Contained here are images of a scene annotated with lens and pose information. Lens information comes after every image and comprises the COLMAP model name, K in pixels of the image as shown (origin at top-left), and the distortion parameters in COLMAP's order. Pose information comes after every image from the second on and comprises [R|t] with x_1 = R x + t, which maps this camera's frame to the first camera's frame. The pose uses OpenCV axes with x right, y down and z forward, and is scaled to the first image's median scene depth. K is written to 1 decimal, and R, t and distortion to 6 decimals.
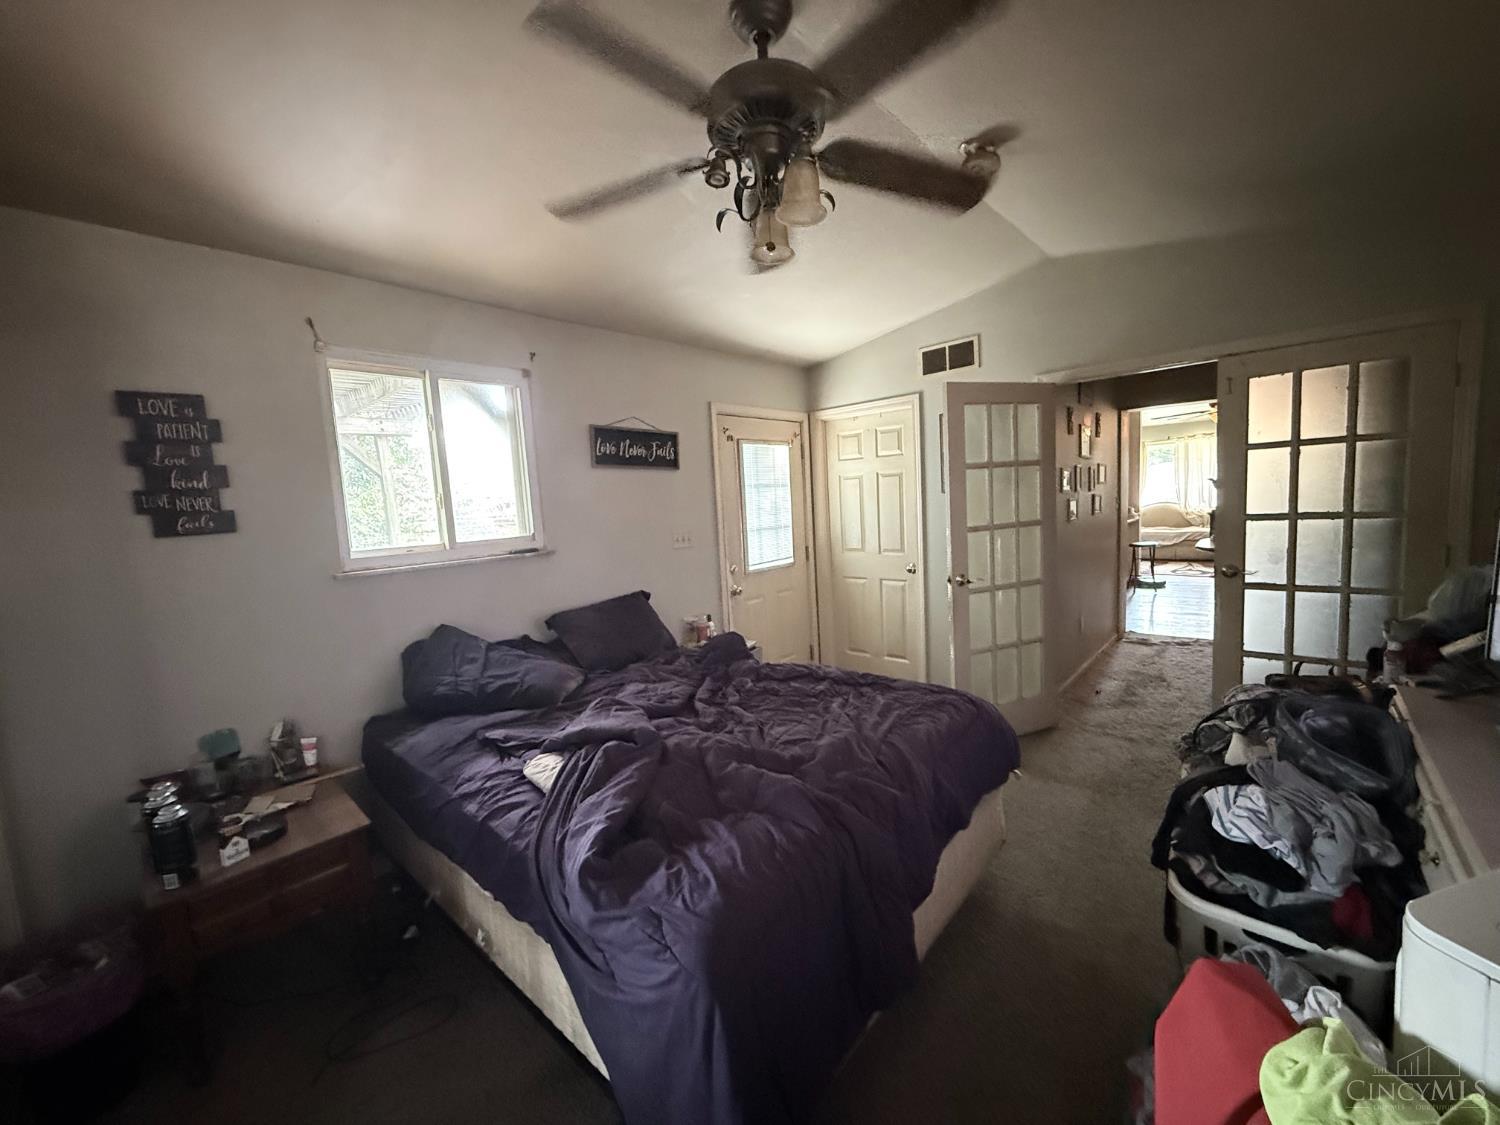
lens RADIAL K [[603.9, 0, 746.6], [0, 603.9, 558.2], [0, 0, 1]] dist [0.001267, 0.000157]
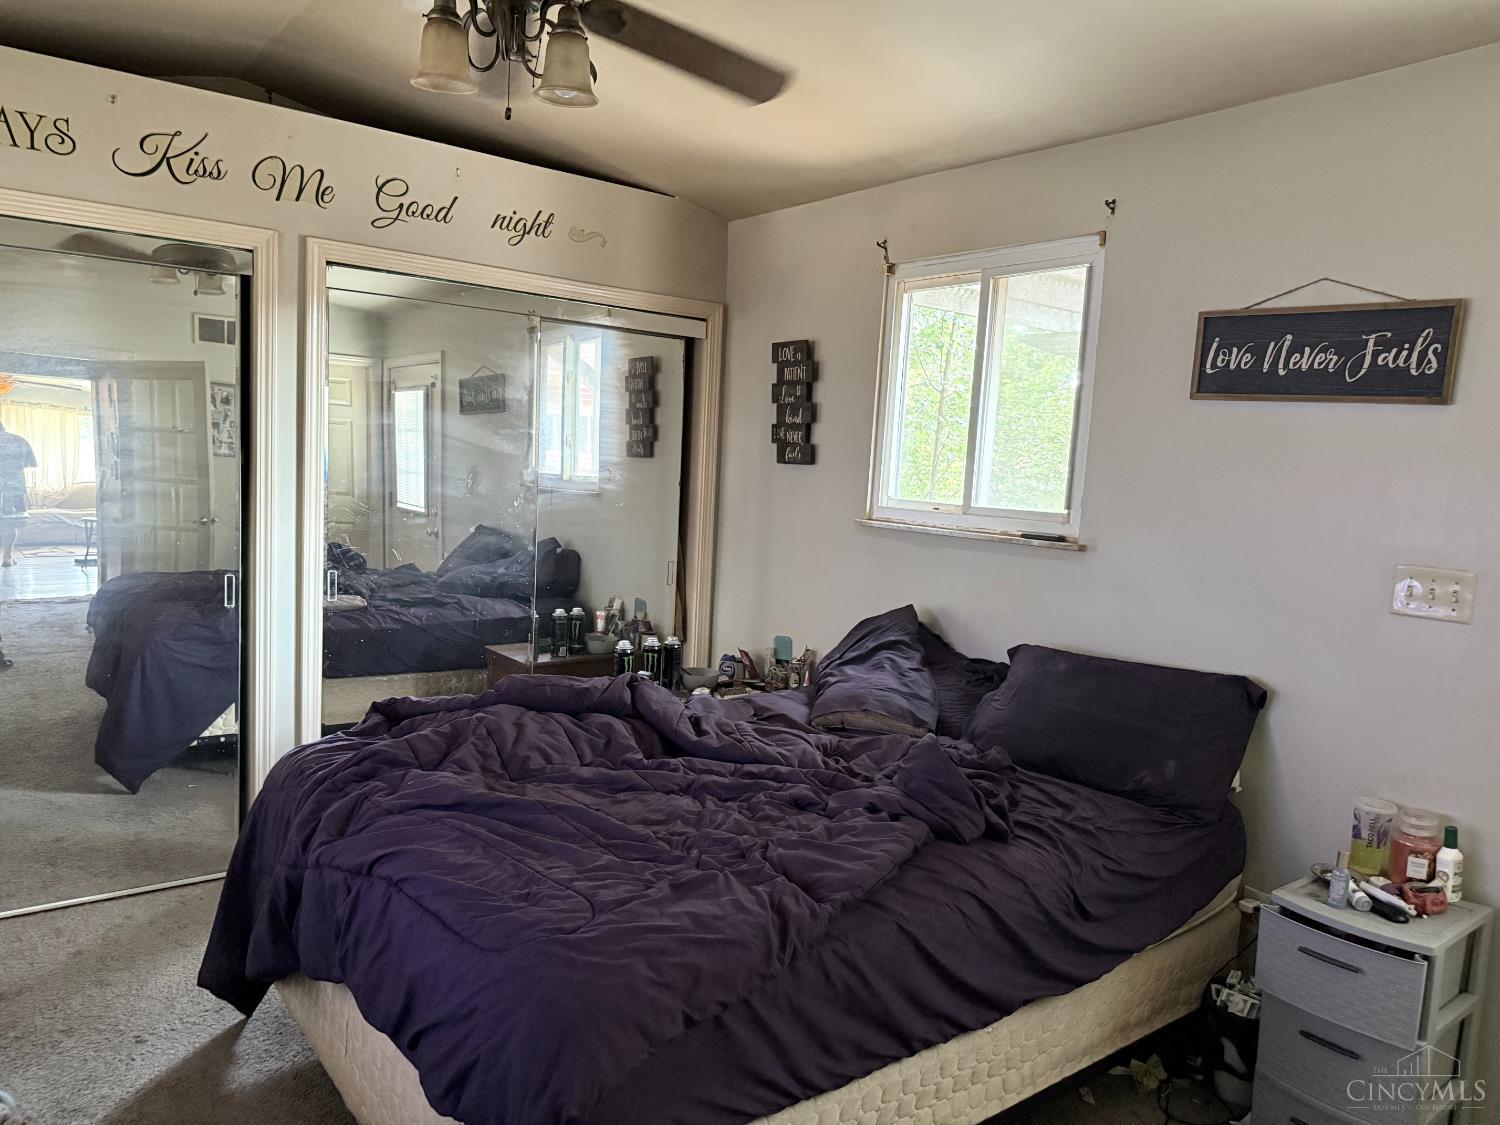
lens RADIAL K [[1067.9, 0, 750.0], [0, 1067.9, 562.5], [0, 0, 1]] dist [0.079452, -0.113563]
pose [[-0.184976, 0.146973, -0.971691, 0.760099], [-0.135473, 0.975500, 0.173338, -0.136864], [0.973361, 0.163701, -0.160533, 0.893431]]
